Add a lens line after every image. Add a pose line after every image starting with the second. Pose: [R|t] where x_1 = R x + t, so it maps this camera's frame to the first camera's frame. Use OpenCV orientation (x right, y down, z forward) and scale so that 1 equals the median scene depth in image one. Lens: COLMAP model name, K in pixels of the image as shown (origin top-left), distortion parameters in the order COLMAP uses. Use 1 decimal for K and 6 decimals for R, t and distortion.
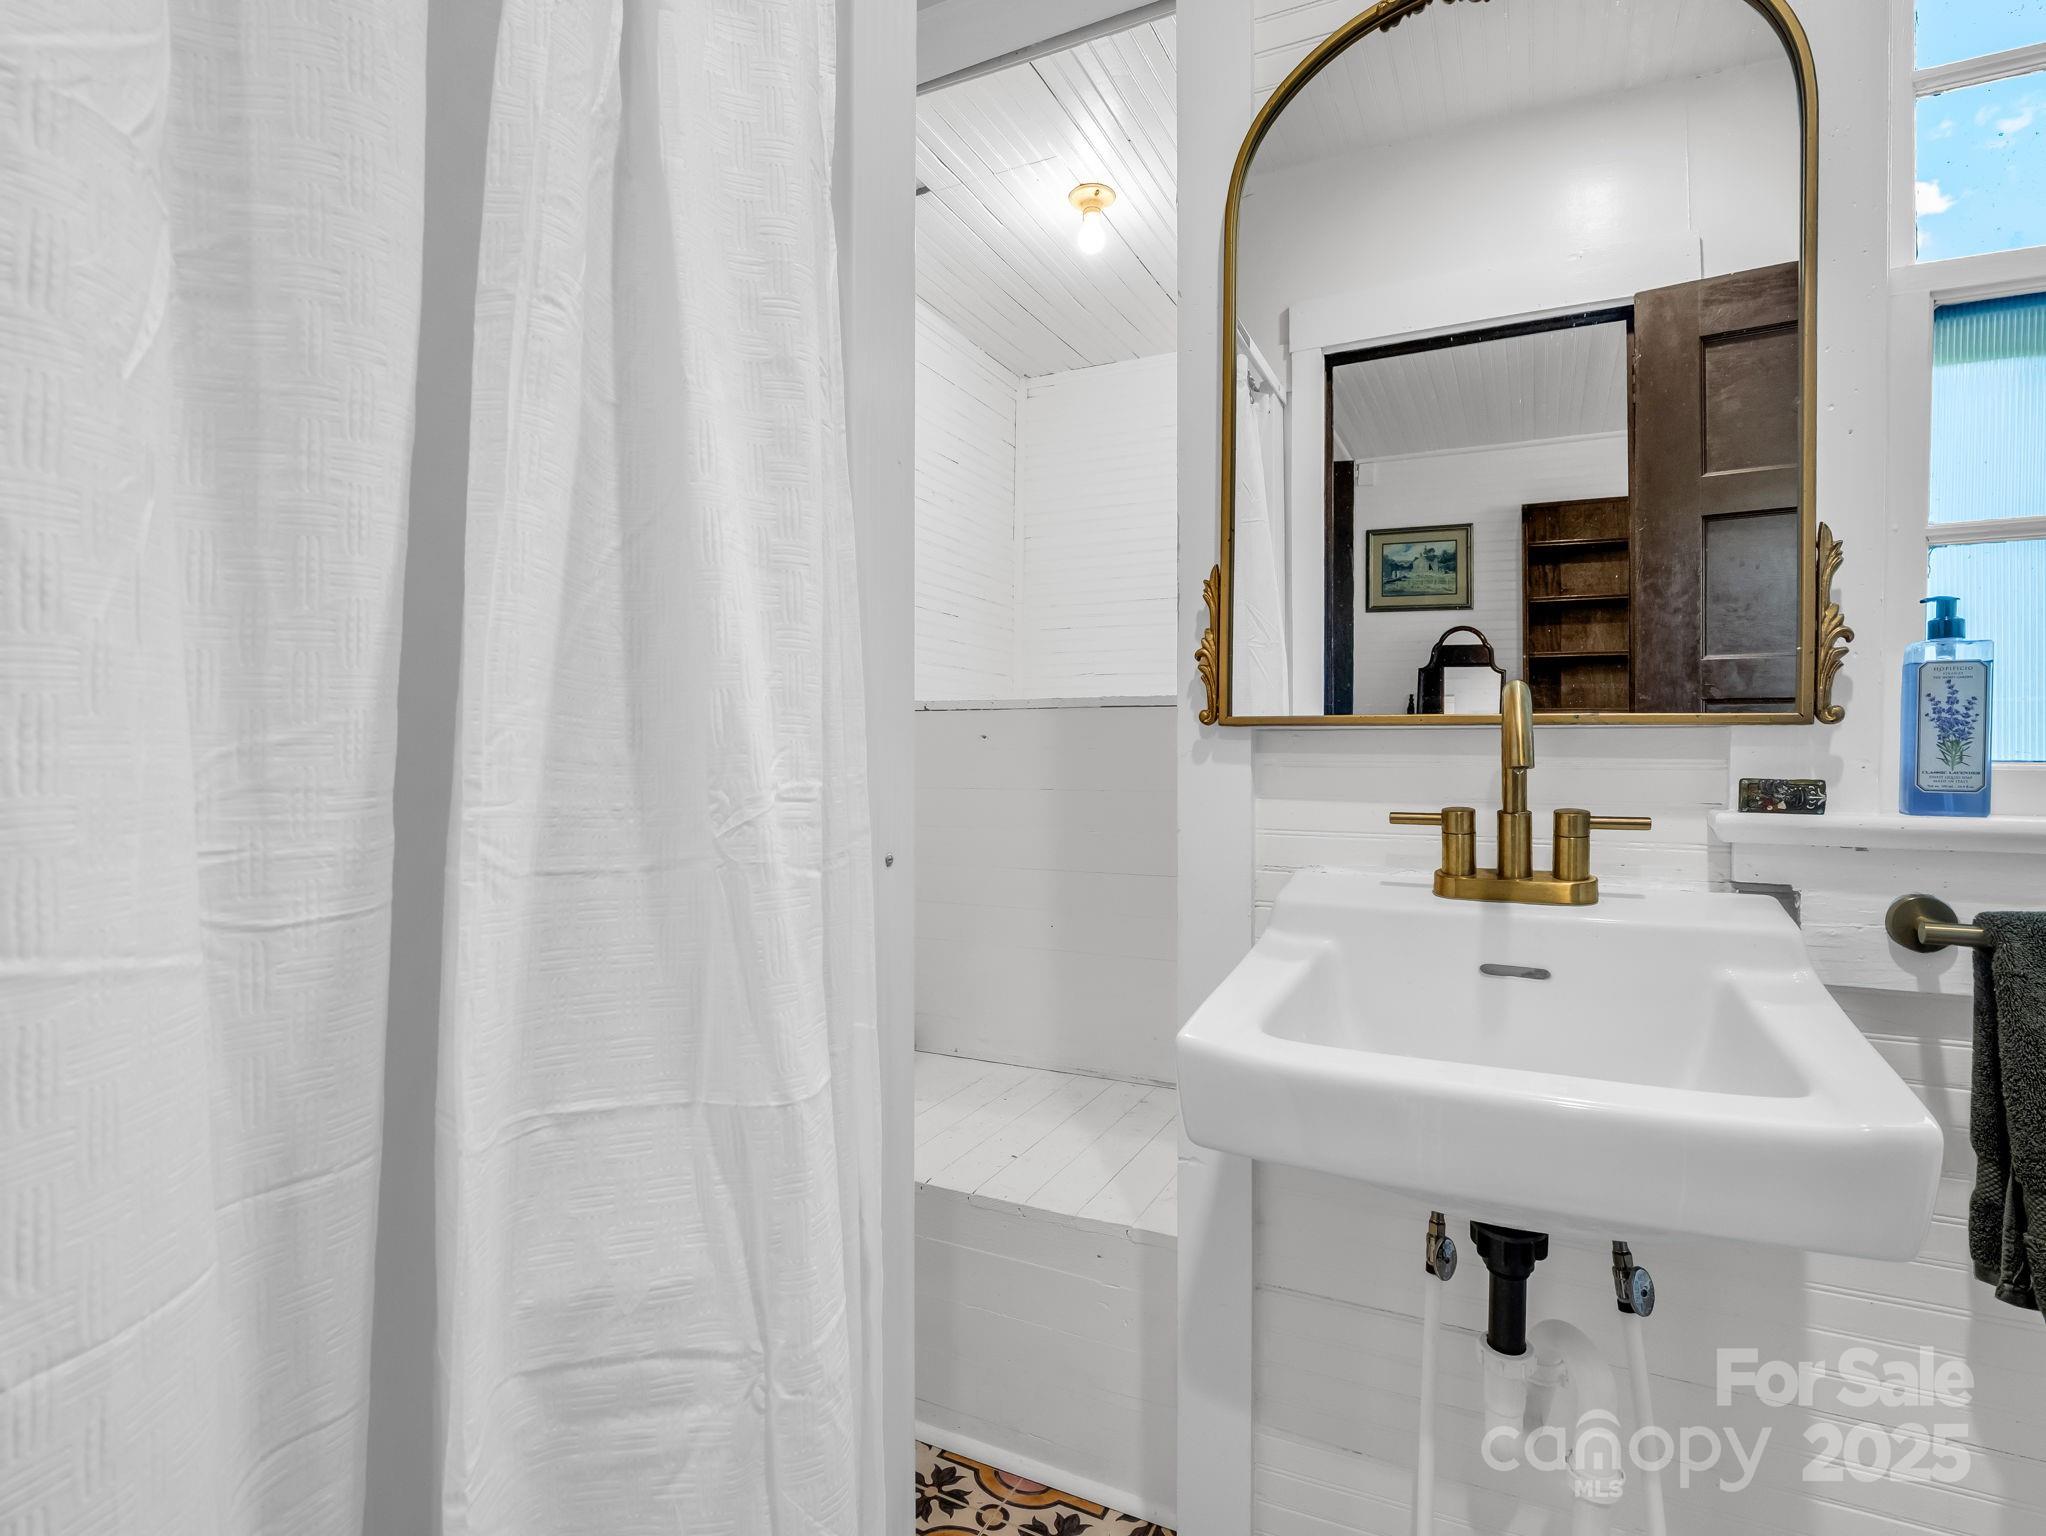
lens RADIAL K [[1020.5, 0, 999.6], [0, 1020.5, 767.1], [0, 0, 1]] dist [0.003803, 0.000030]
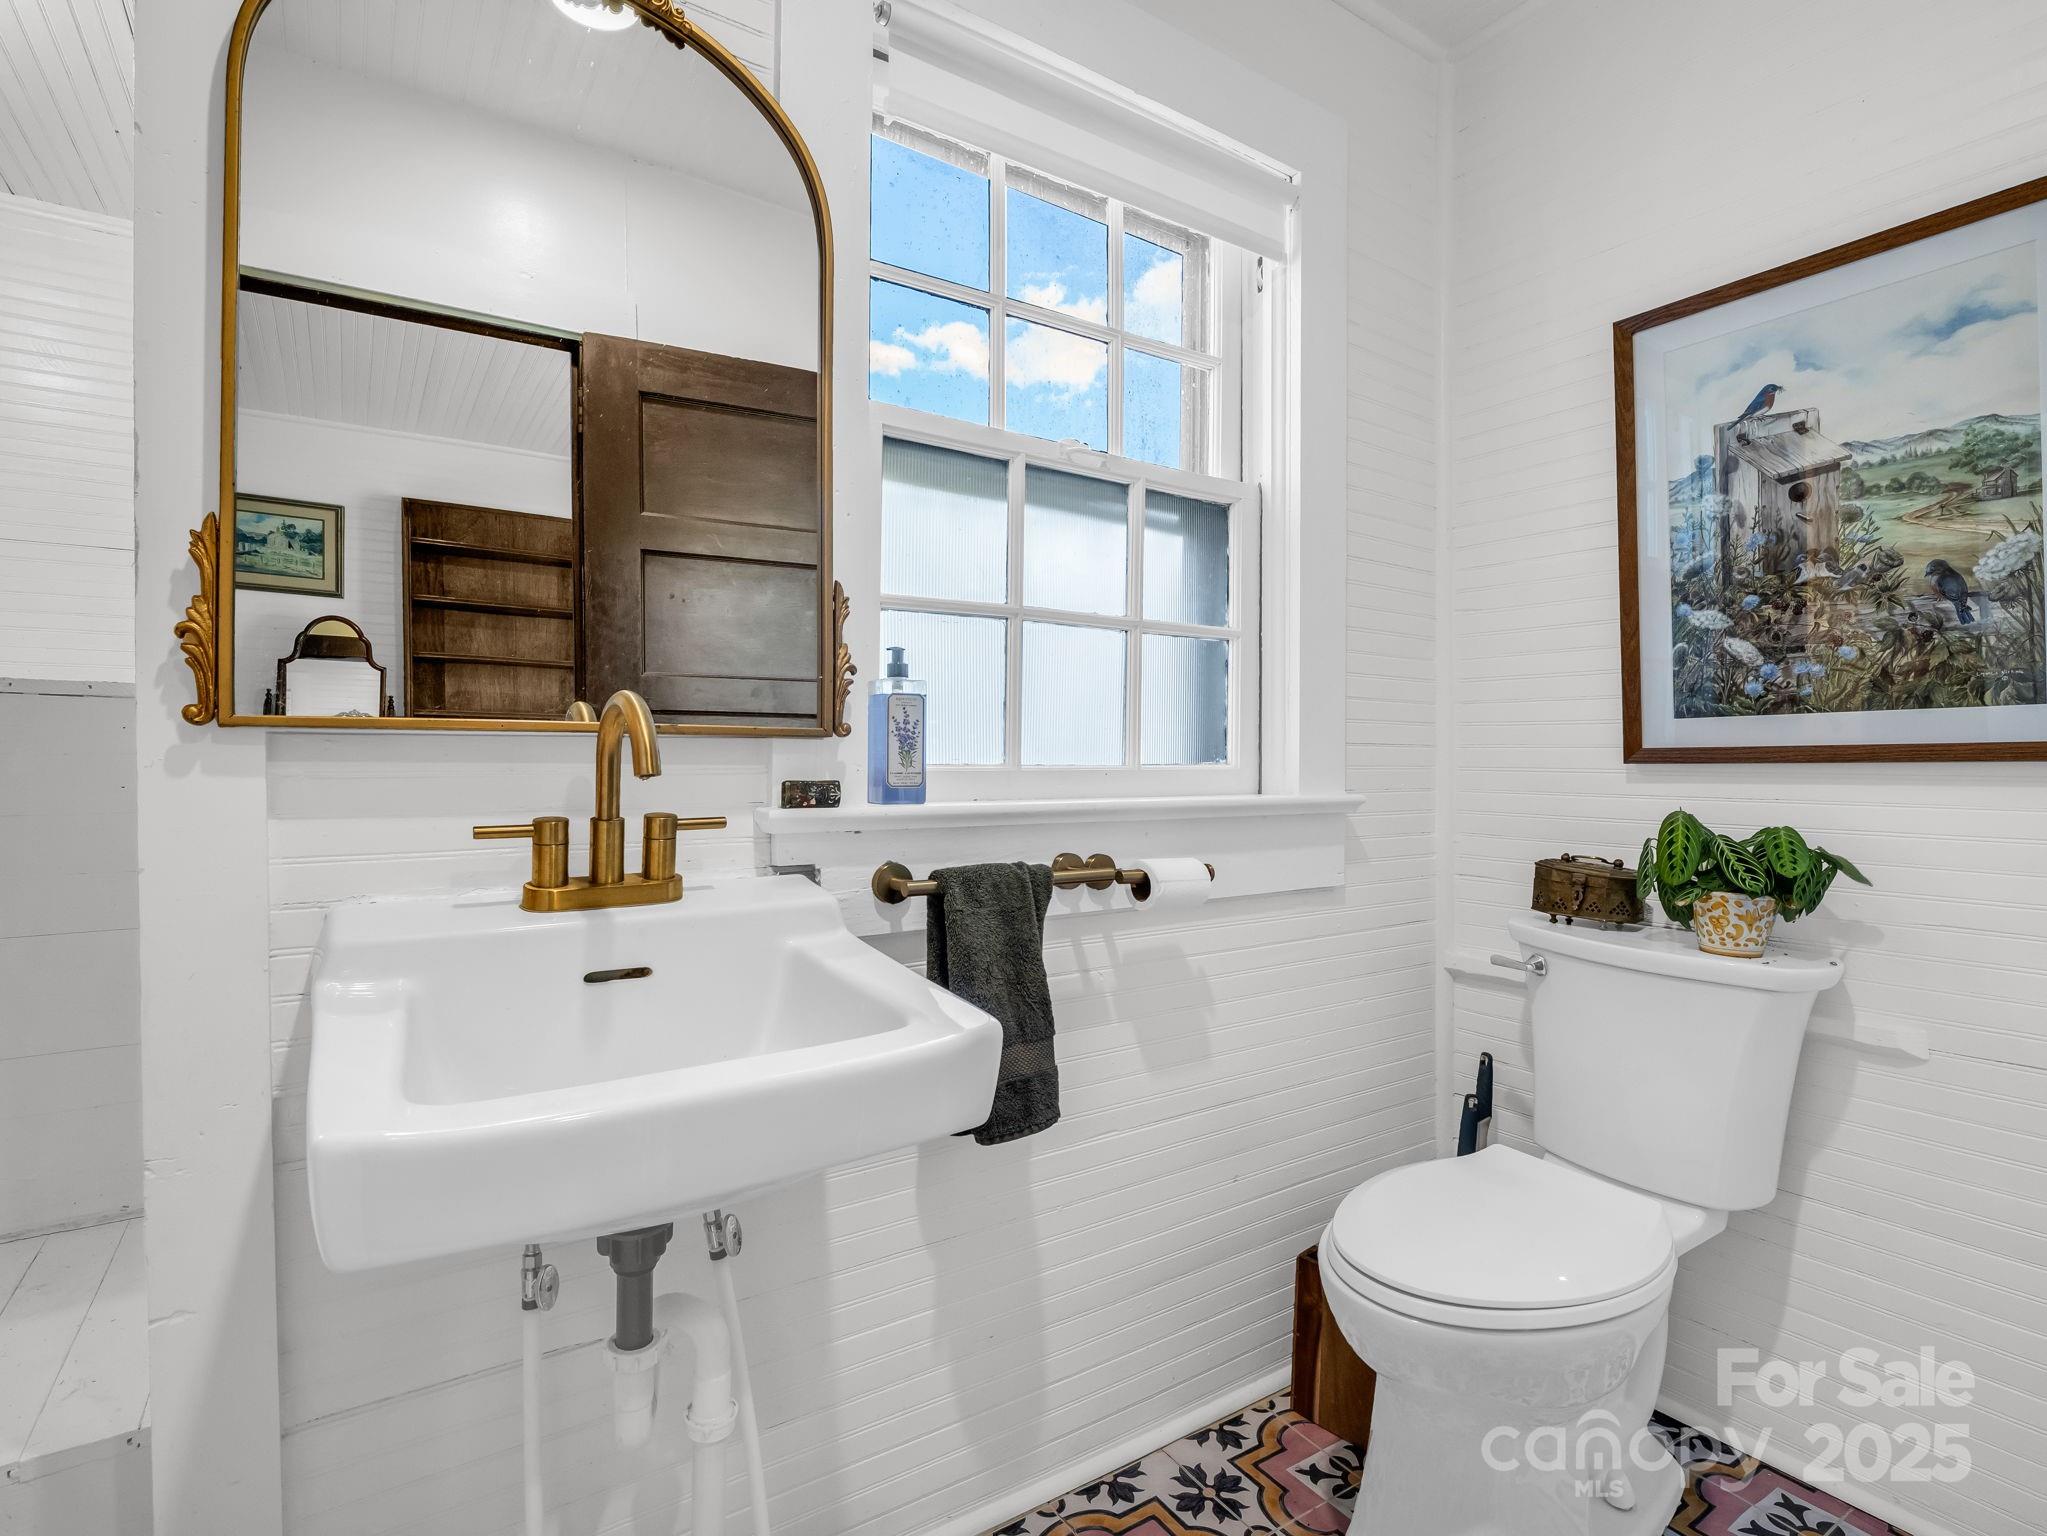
lens RADIAL K [[1021.0, 0, 1000.0], [0, 1021.0, 767.1], [0, 0, 1]] dist [0.003803, 0.000030]
pose [[0.510102, -0.013689, 0.860005, -0.169896], [0.014219, 0.999871, 0.007481, -0.009537], [-0.859996, 0.008413, 0.510231, 0.142657]]
